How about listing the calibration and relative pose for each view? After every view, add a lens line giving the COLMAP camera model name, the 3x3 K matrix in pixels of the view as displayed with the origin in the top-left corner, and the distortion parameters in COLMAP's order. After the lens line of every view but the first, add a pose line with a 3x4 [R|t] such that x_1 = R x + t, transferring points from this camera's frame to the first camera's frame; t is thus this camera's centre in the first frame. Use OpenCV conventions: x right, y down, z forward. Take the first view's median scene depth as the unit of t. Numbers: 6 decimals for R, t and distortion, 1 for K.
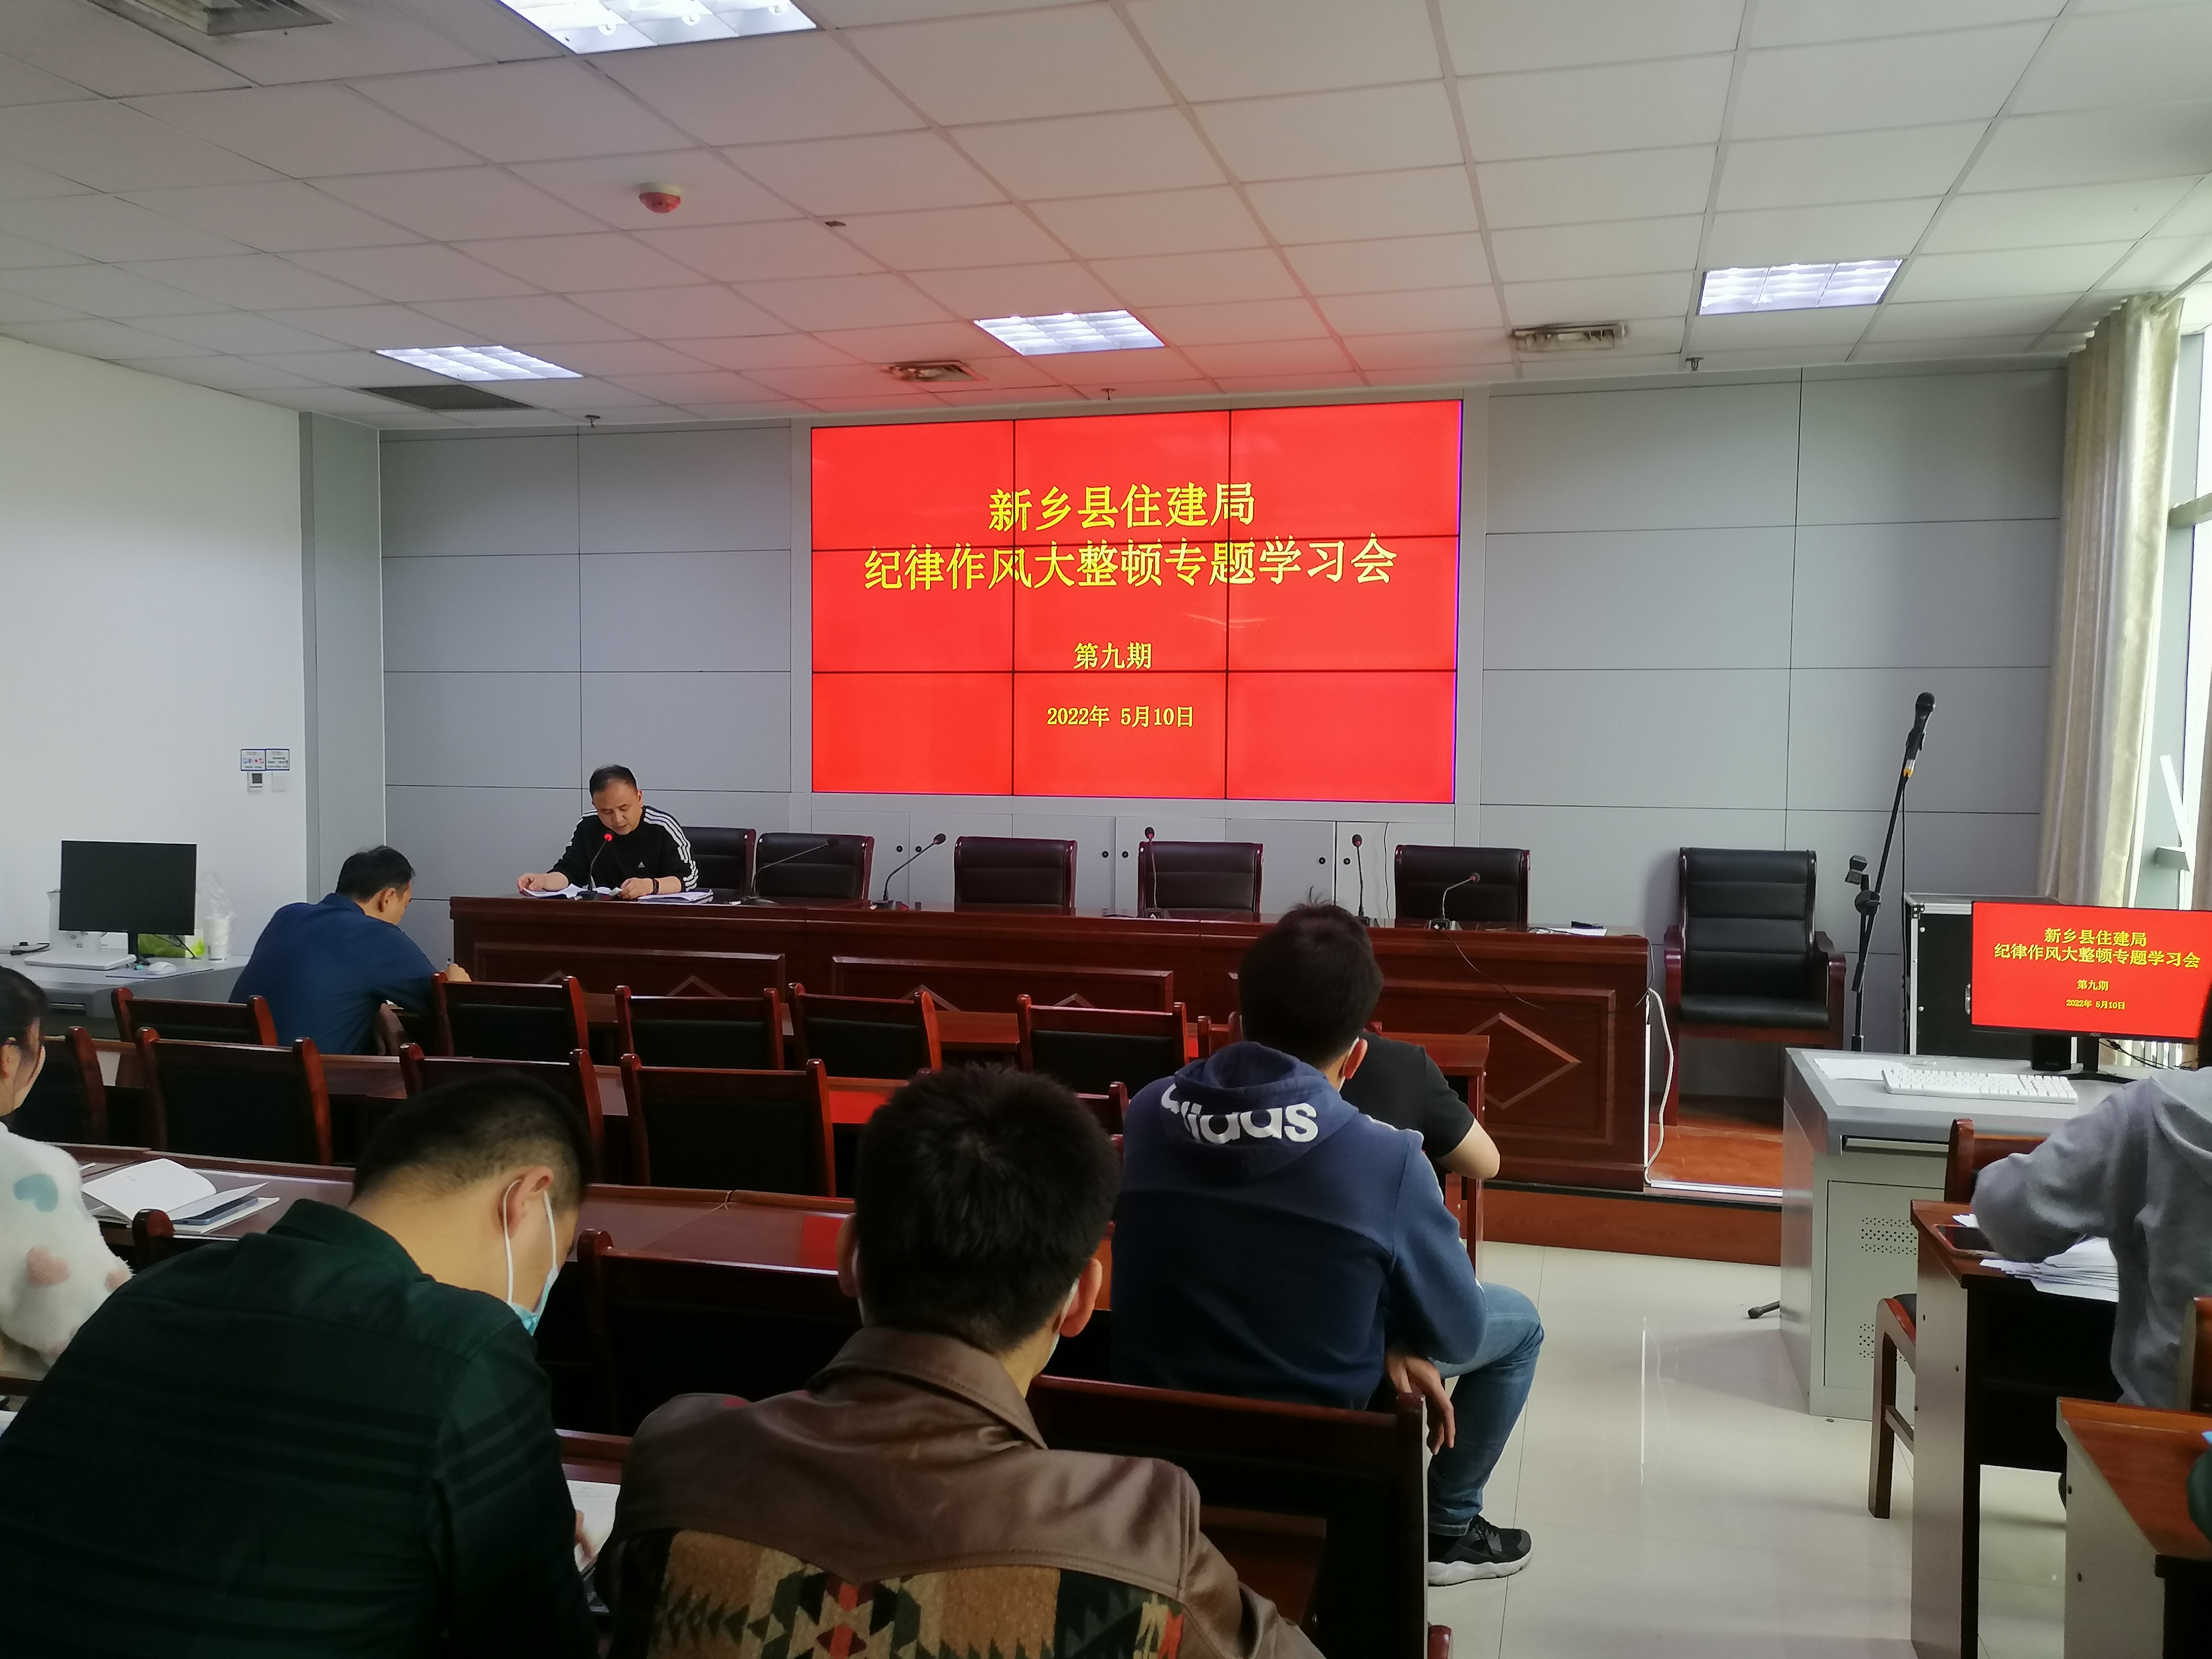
lens RADIAL K [[1789.9, 0, 1114.7], [0, 1789.9, 824.3], [0, 0, 1]] dist [0.055785, -0.015607]
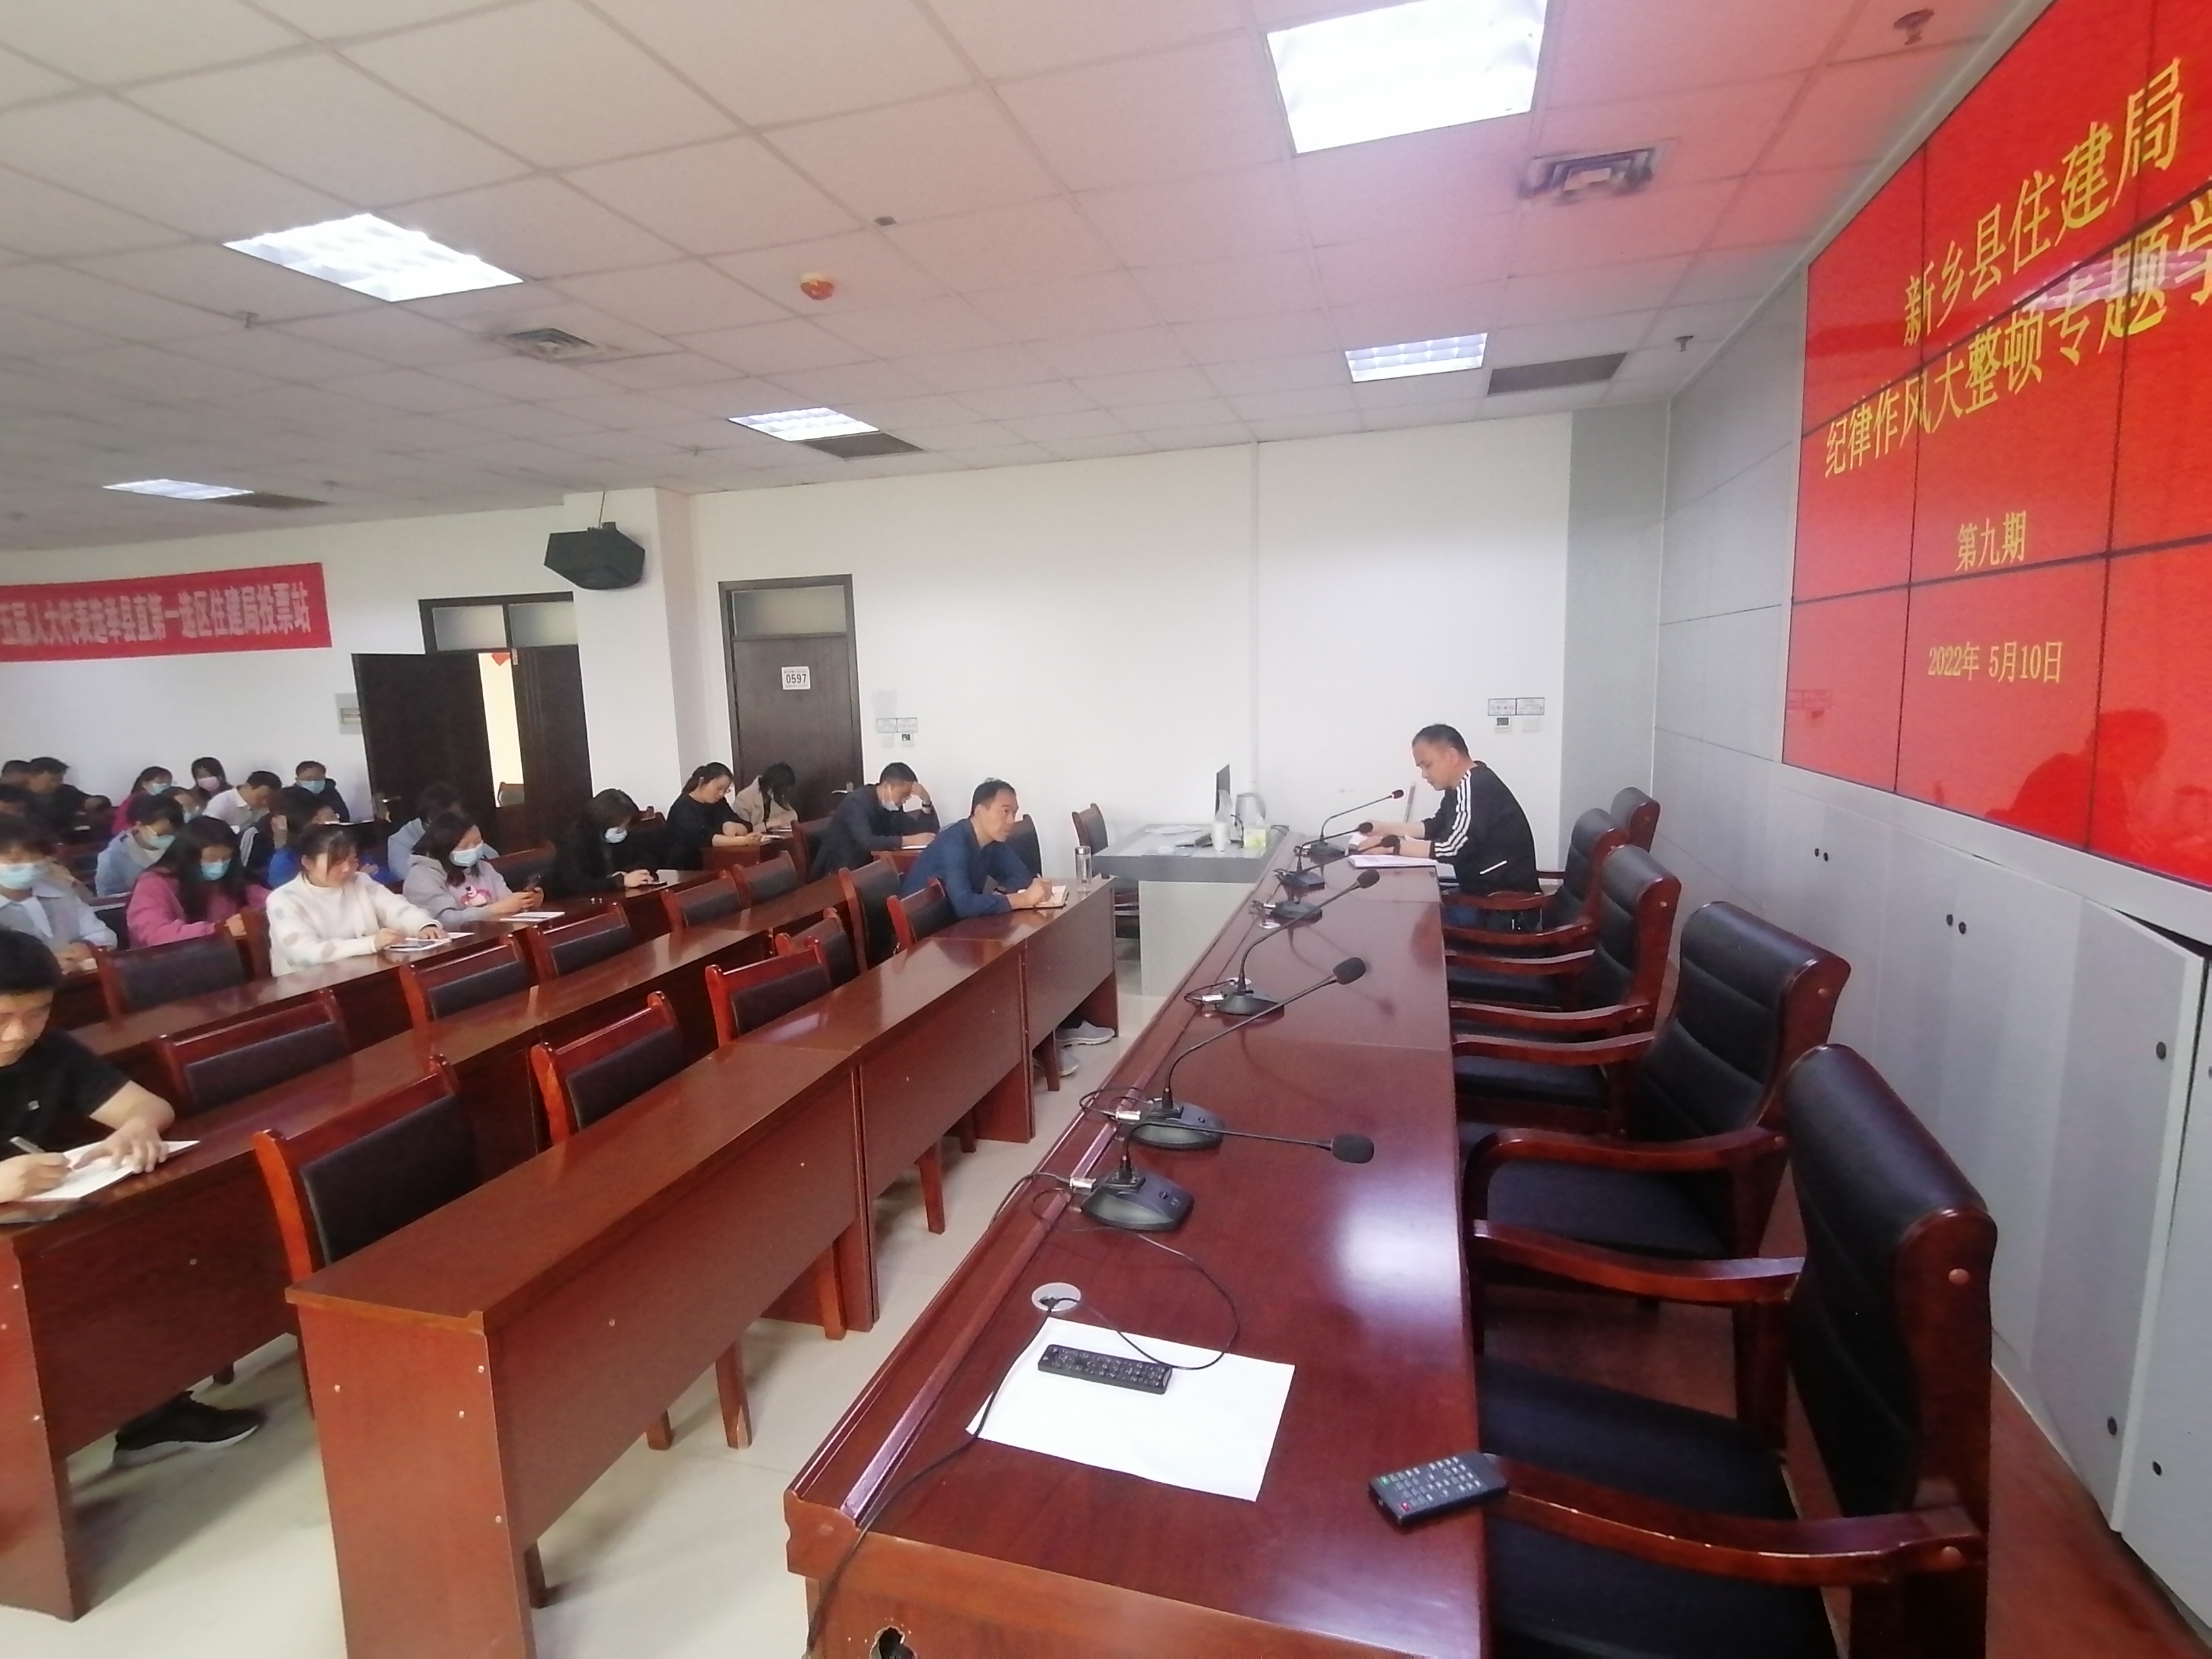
lens RADIAL K [[1084.7, 0, 1101.4], [0, 1084.7, 822.5], [0, 0, 1]] dist [0.026459, -0.002332]
pose [[-0.026683, 0.127960, -0.991420, 0.318116], [-0.011573, 0.991667, 0.128304, -0.050387], [0.999577, 0.014897, -0.024980, 0.732512]]
